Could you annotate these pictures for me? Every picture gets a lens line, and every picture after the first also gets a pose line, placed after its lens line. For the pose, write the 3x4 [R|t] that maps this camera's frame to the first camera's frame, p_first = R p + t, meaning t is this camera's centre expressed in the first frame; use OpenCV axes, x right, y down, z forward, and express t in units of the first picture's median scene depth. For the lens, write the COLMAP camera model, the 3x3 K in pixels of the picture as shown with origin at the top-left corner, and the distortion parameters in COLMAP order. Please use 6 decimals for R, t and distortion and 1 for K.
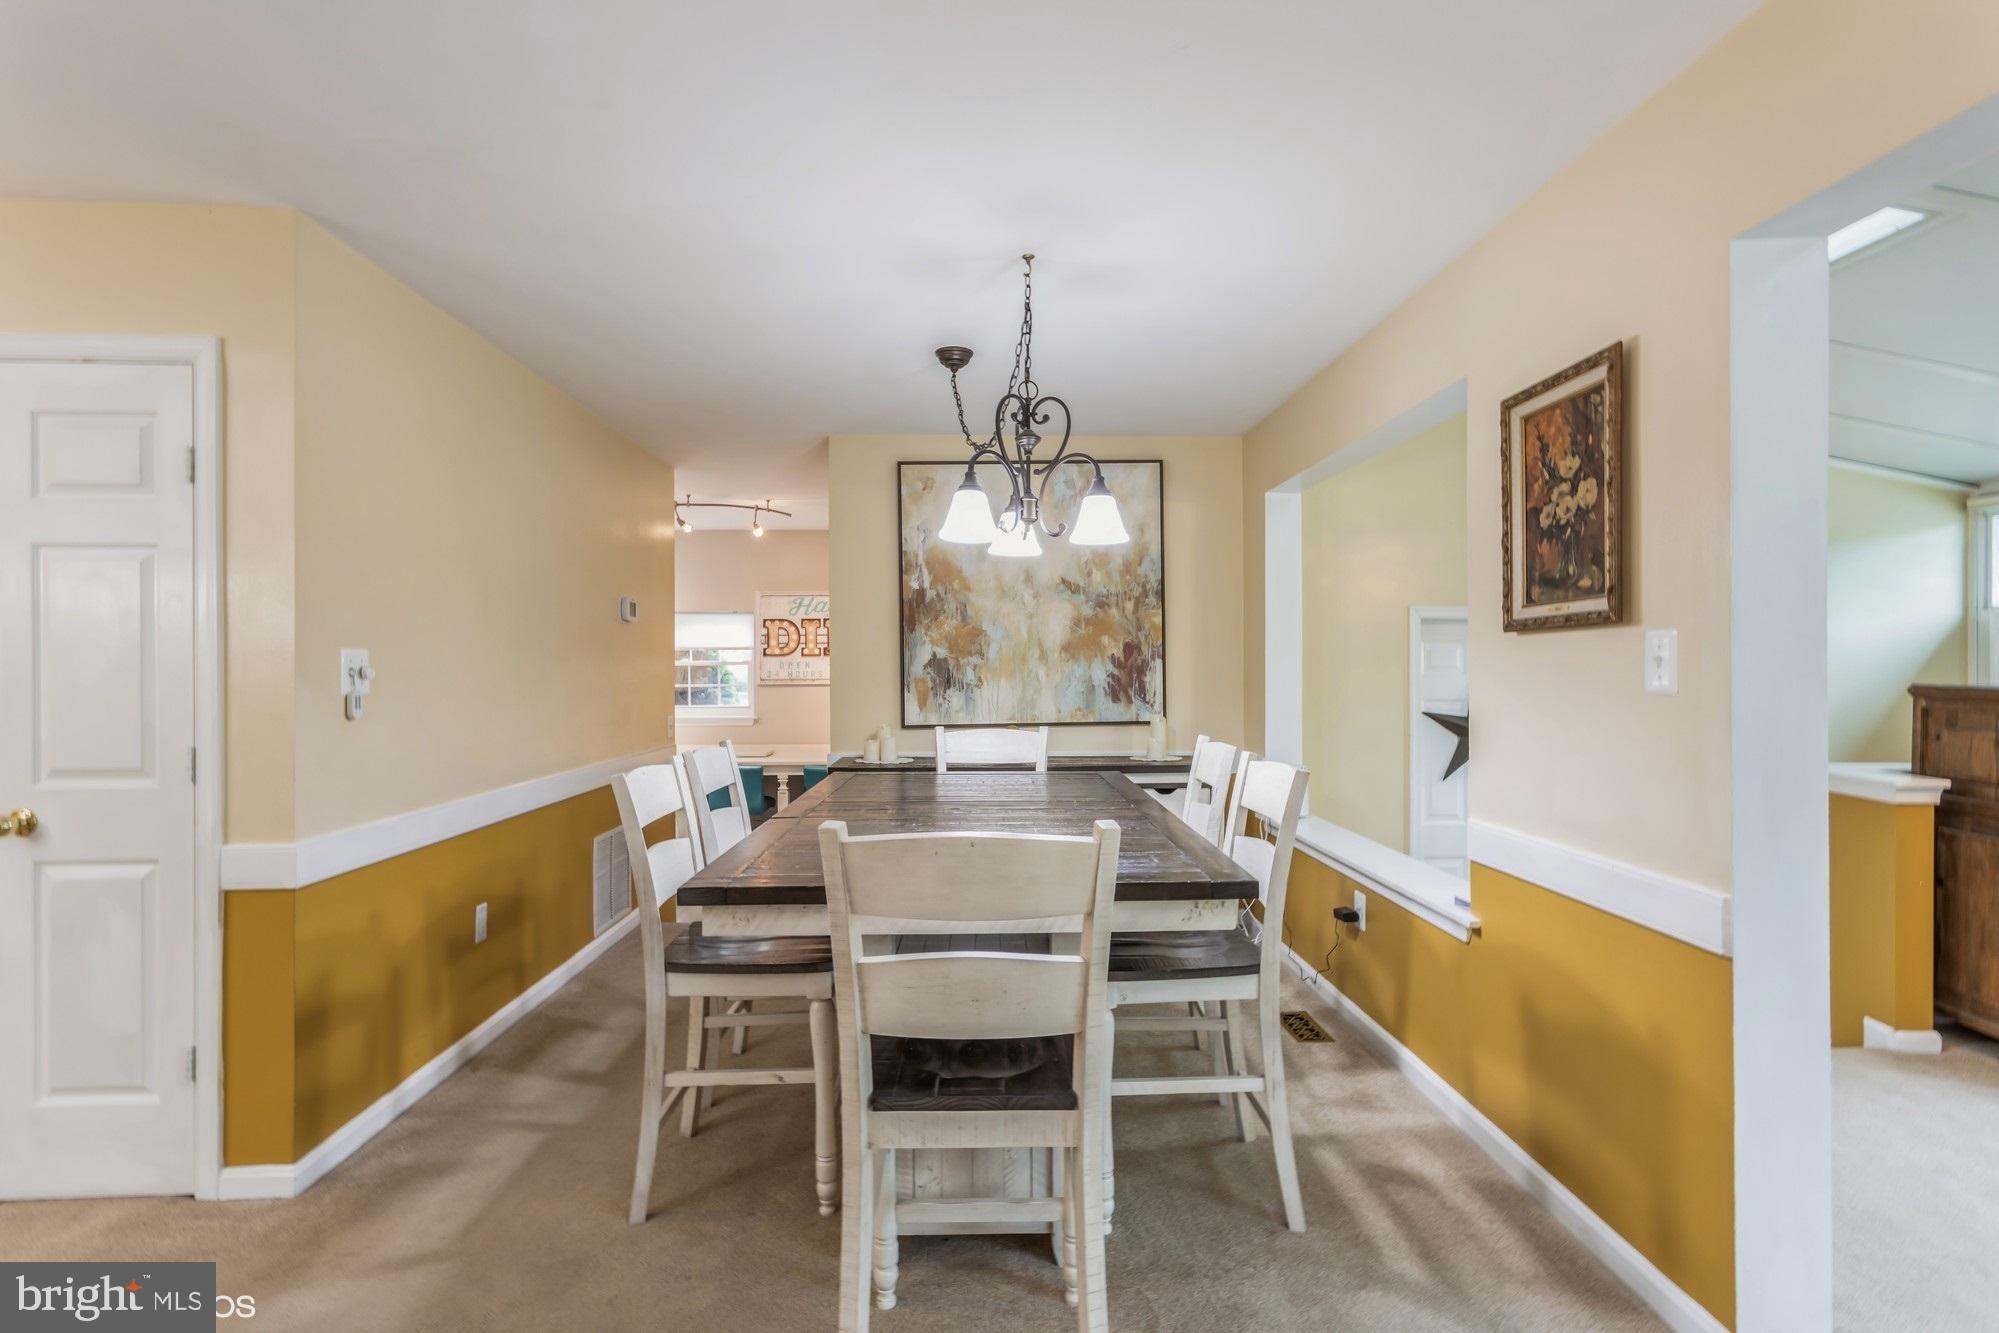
lens RADIAL K [[955.3, 0, 1001.5], [0, 955.3, 671.6], [0, 0, 1]] dist [0.002158, 0.000682]
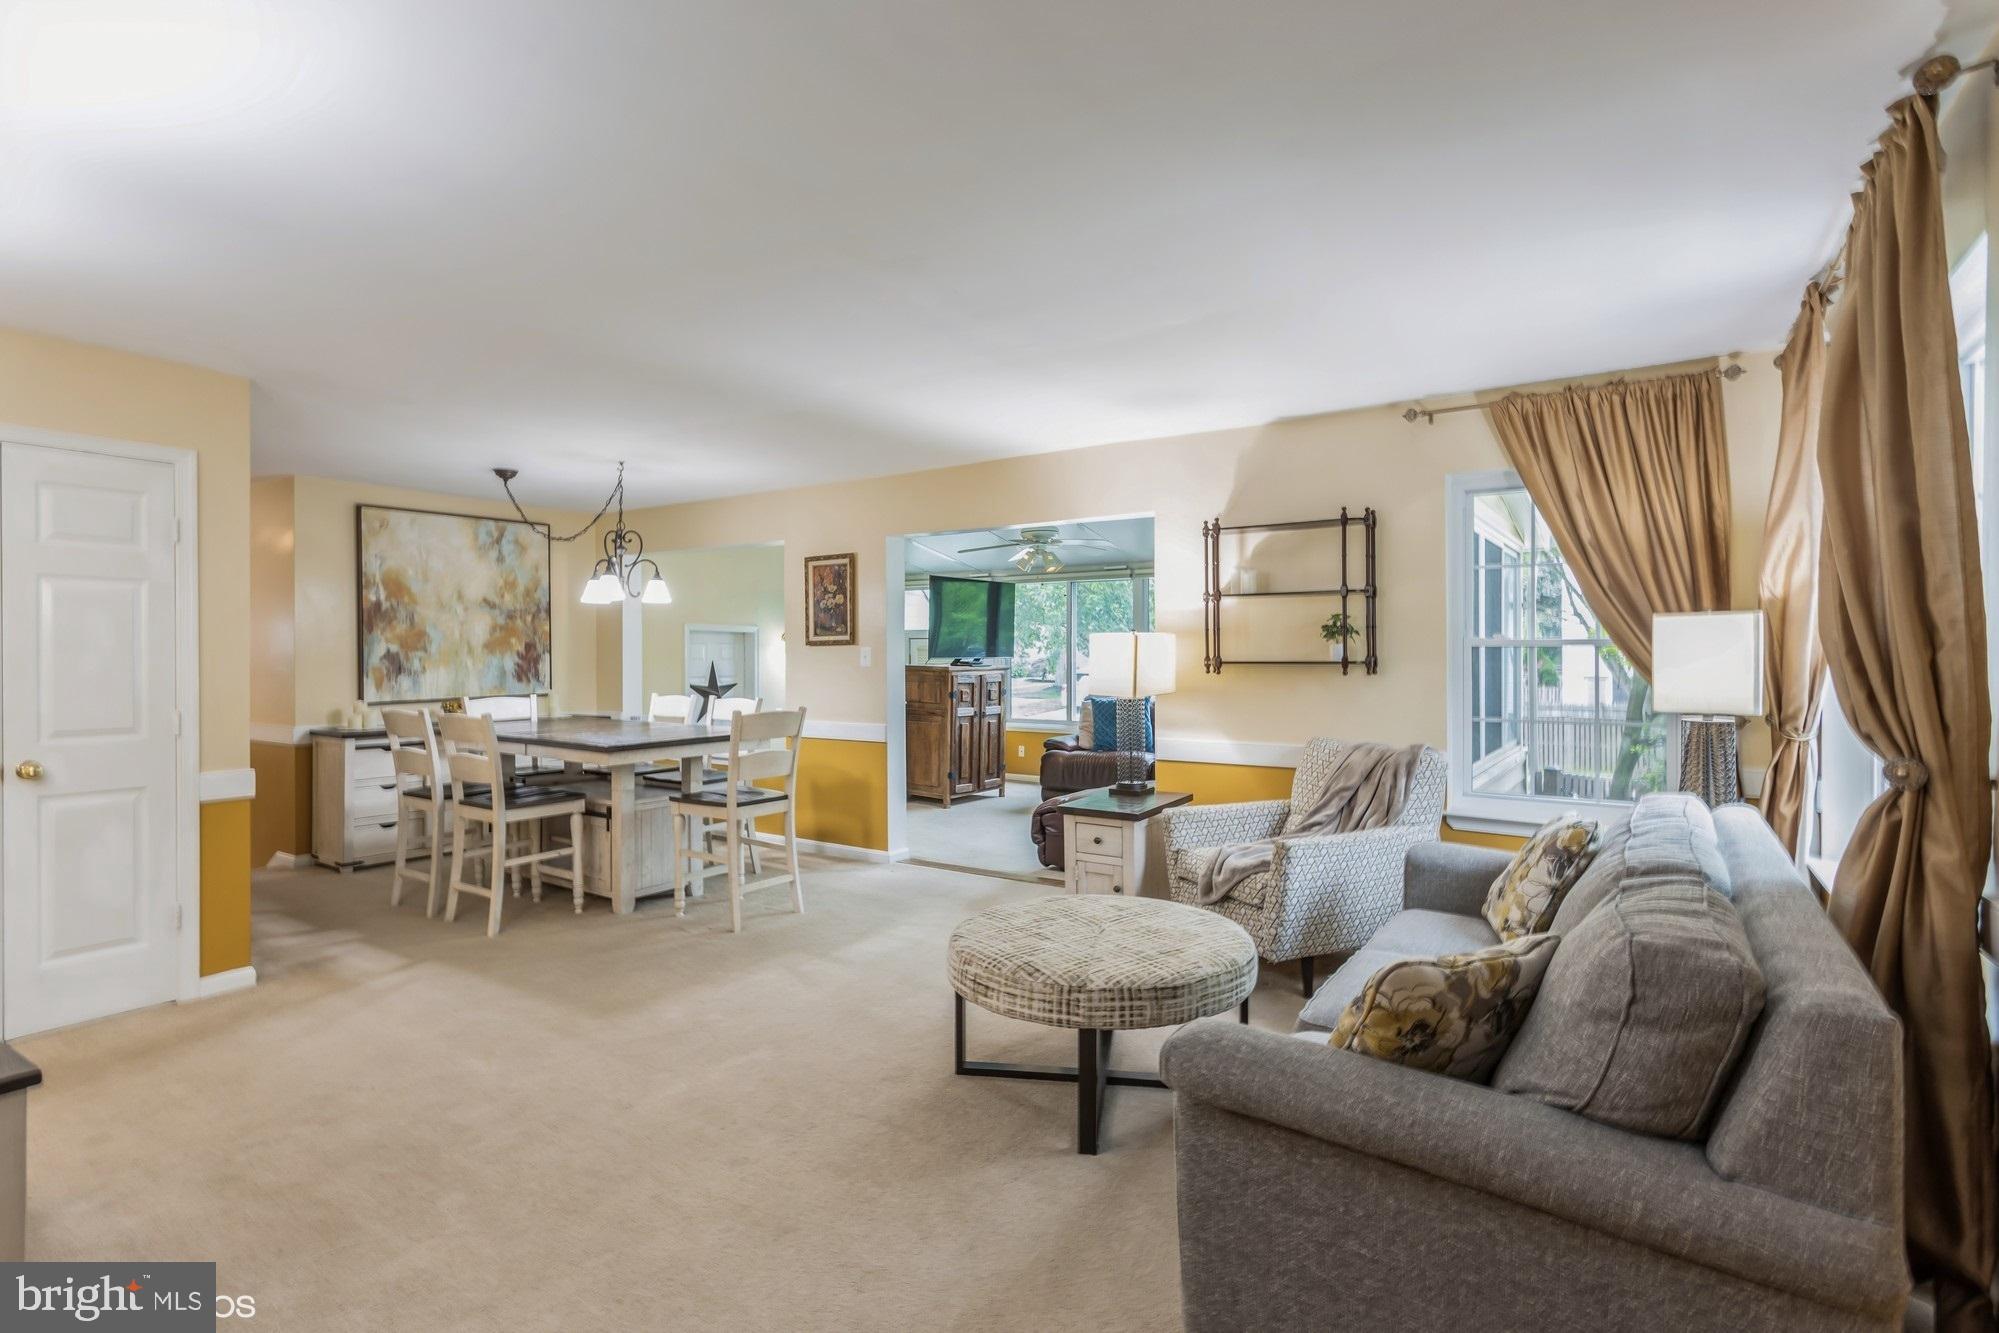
lens RADIAL K [[961.1, 0, 1009.1], [0, 961.1, 652.0], [0, 0, 1]] dist [-0.001130, 0.000073]
pose [[0.576254, 0.003043, 0.817265, -0.915034], [0.005081, 0.999960, -0.007306, -0.000485], [-0.817255, 0.008363, 0.576215, -0.685722]]
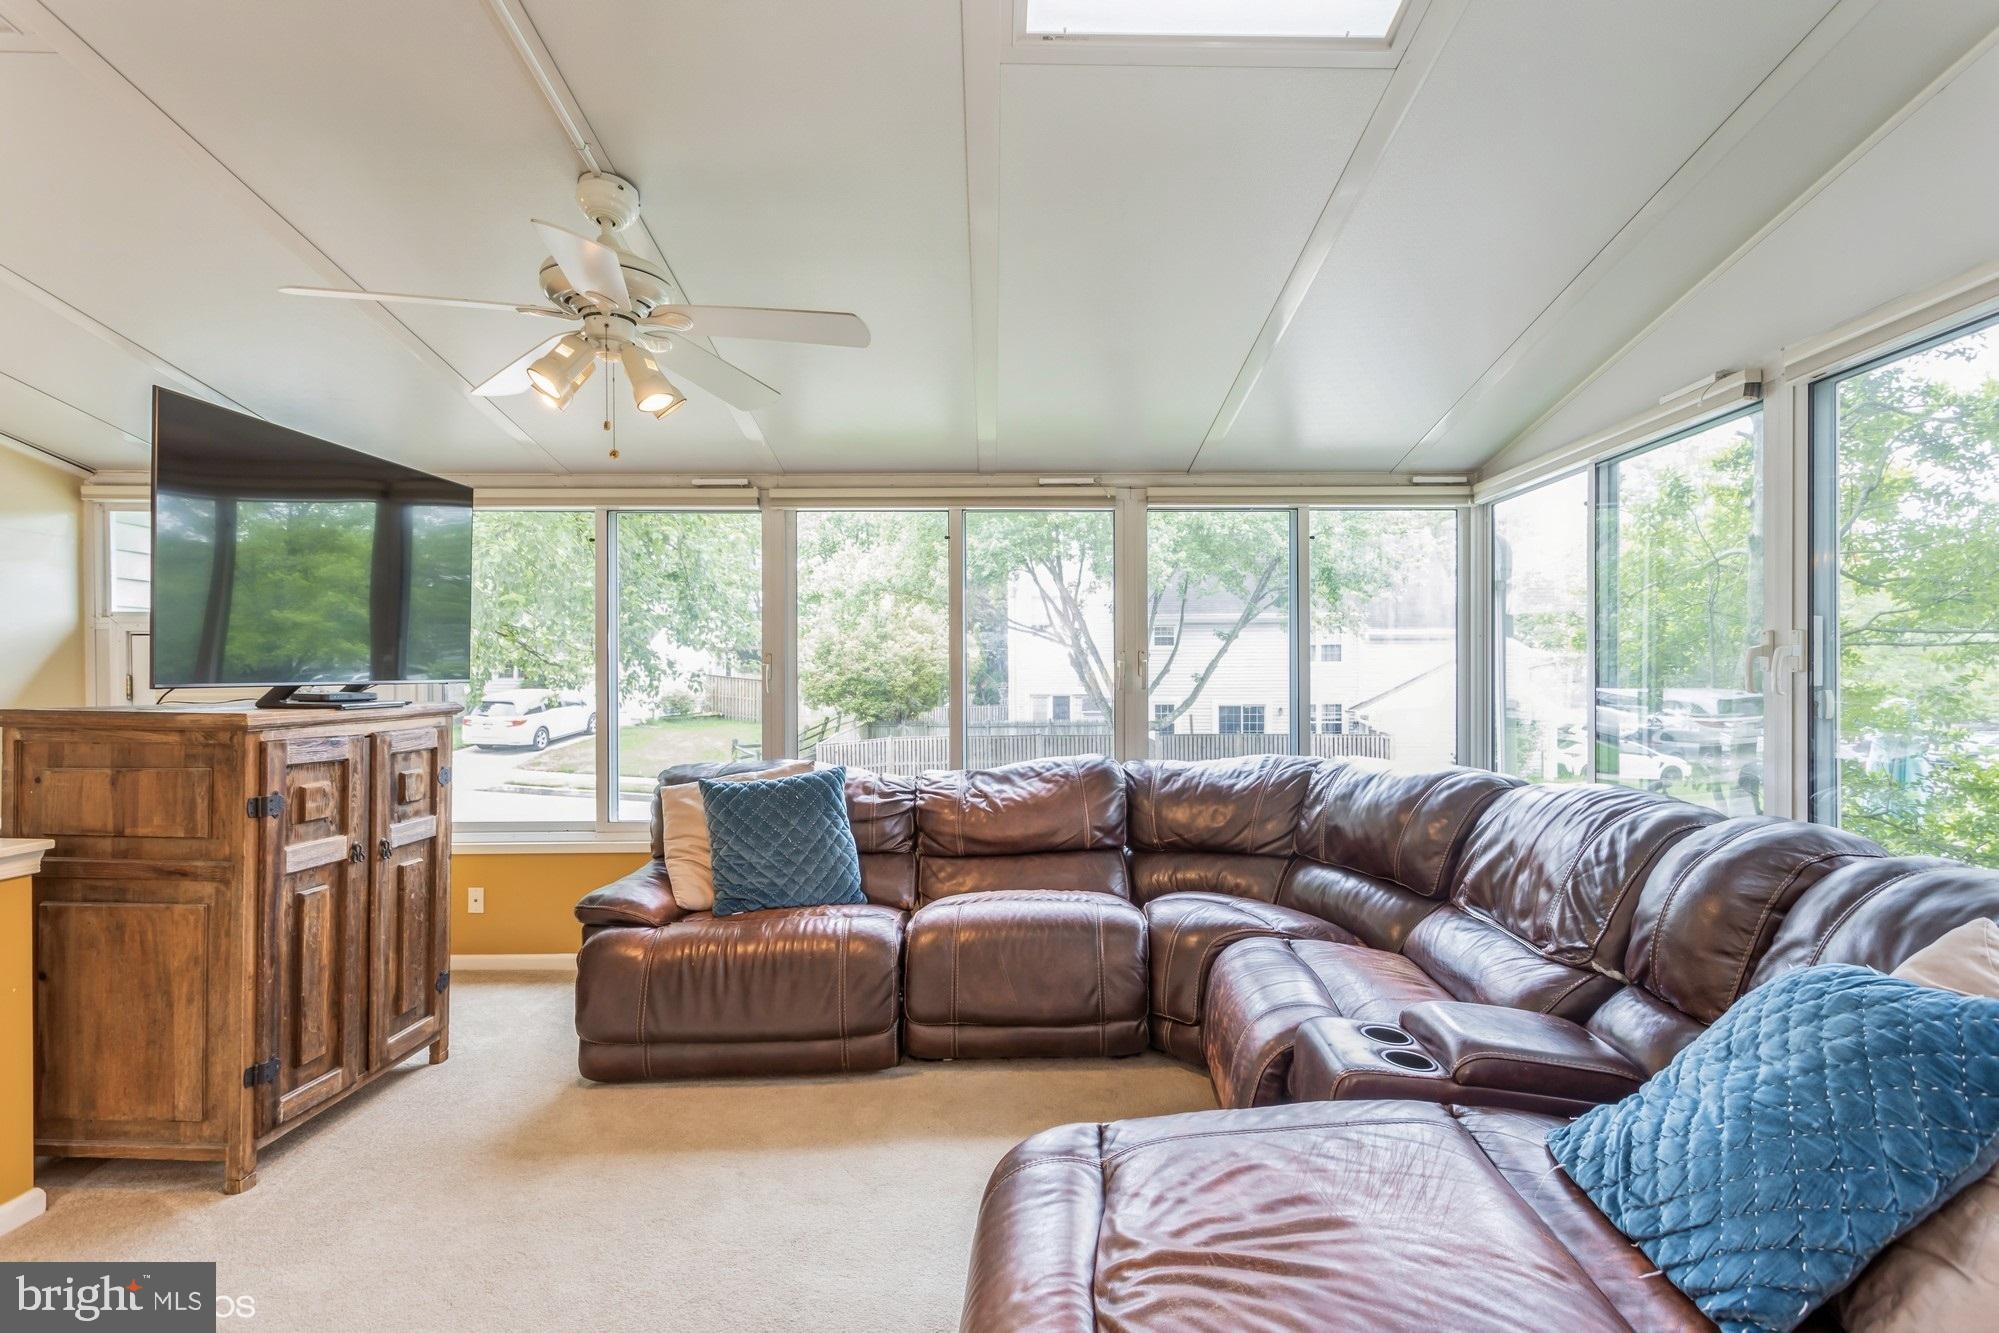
lens RADIAL K [[952.1, 0, 1029.7], [0, 952.1, 678.3], [0, 0, 1]] dist [-0.000273, -0.000483]
pose [[0.003963, -0.001688, 0.999991, 0.235829], [0.008919, 0.999959, 0.001653, -0.003686], [-0.999952, 0.008912, 0.003978, 0.220842]]
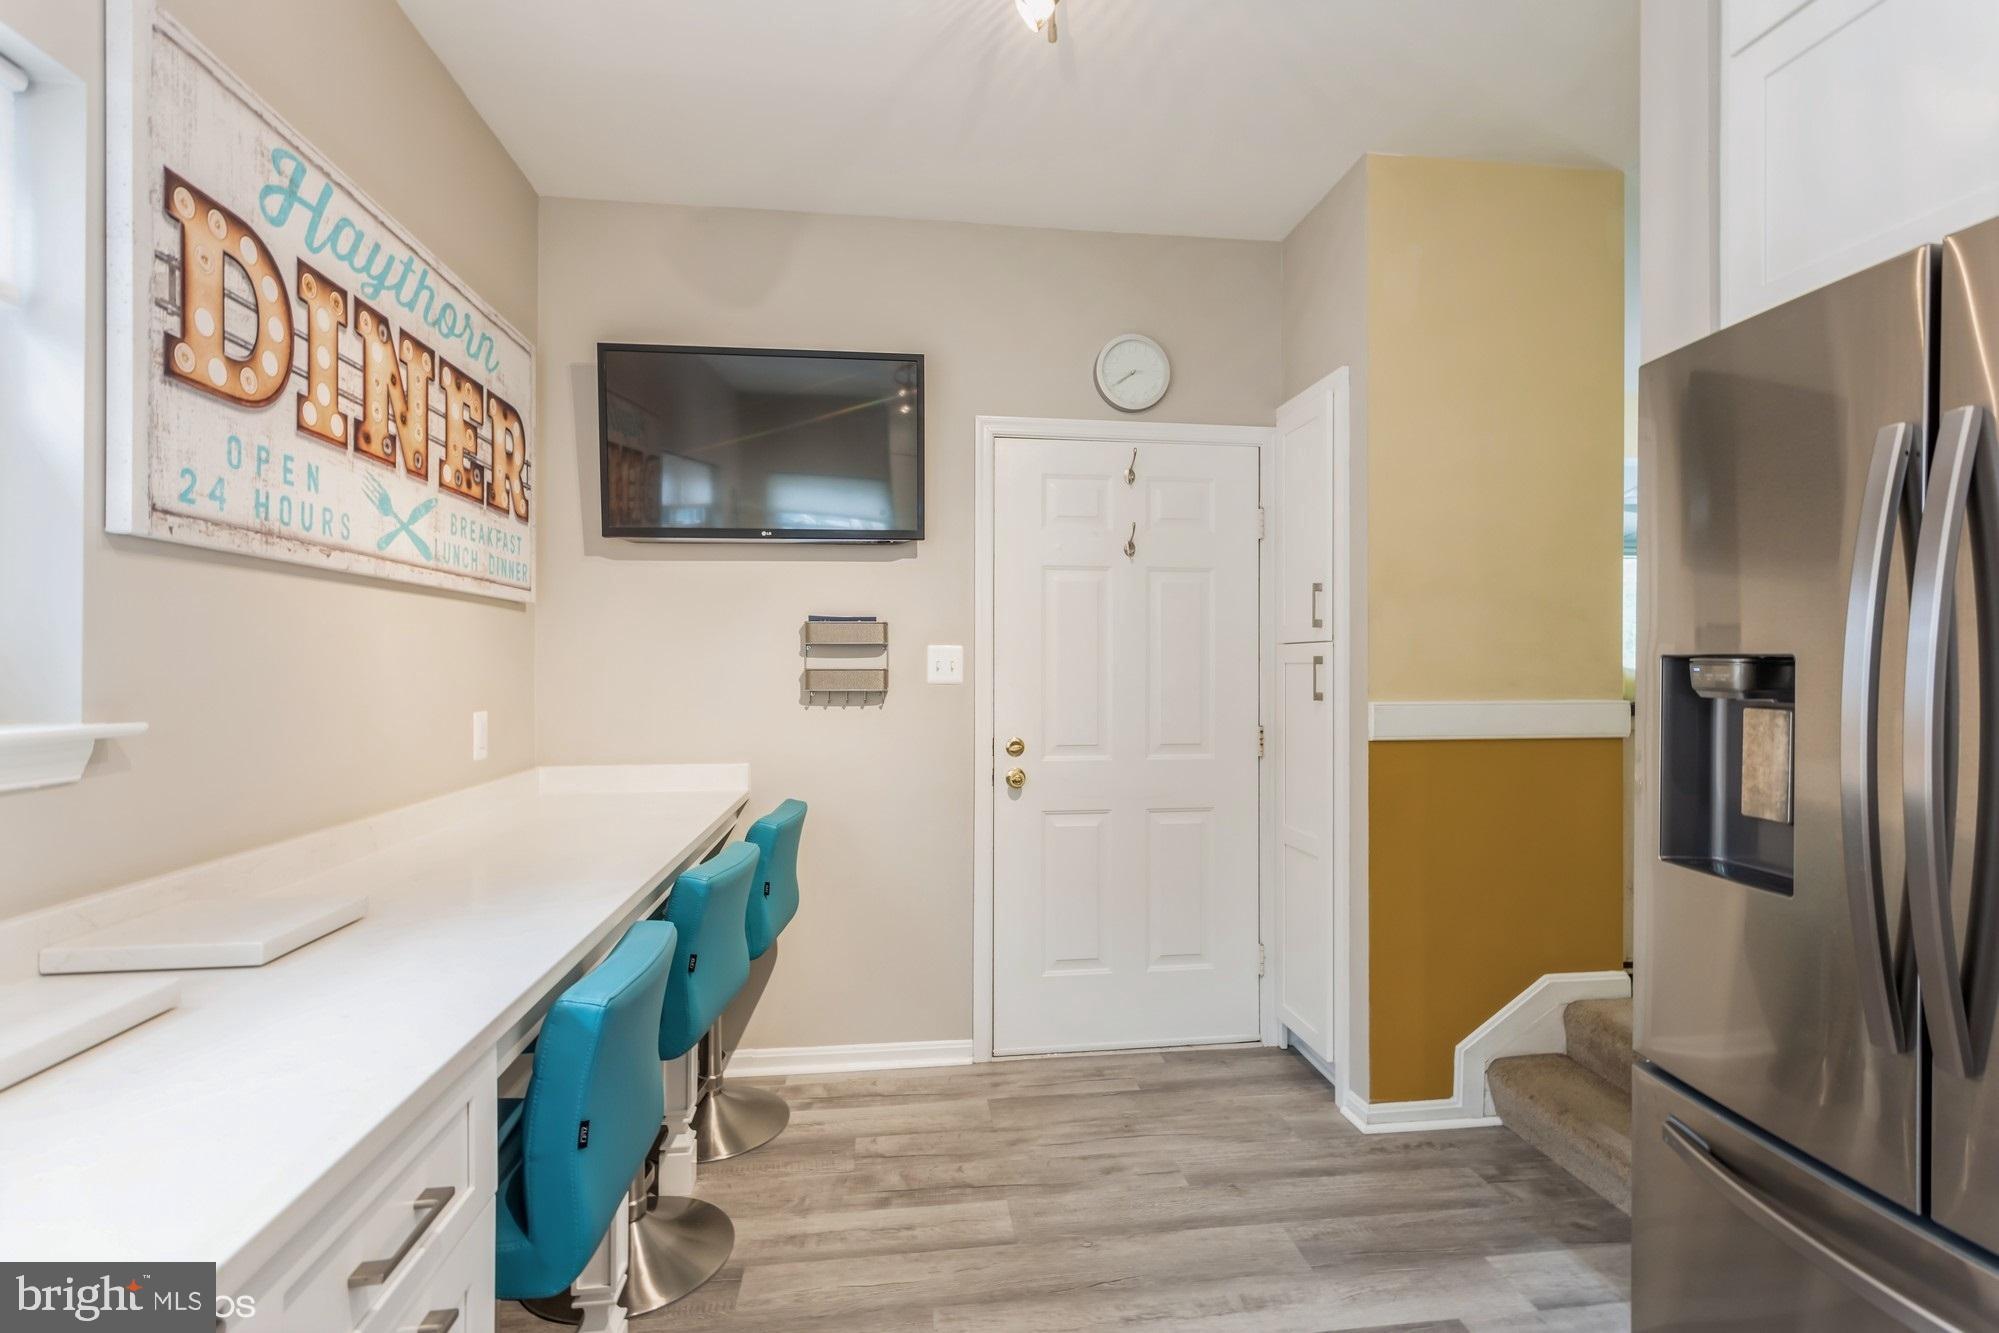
lens RADIAL K [[949.2, 0, 1020.5], [0, 949.2, 661.9], [0, 0, 1]] dist [0.002313, 0.000893]
pose [[-0.110651, 0.008097, 0.993826, -1.034344], [0.003384, 0.999964, -0.007770, 0.089449], [-0.993854, 0.002503, -0.110674, 2.029022]]
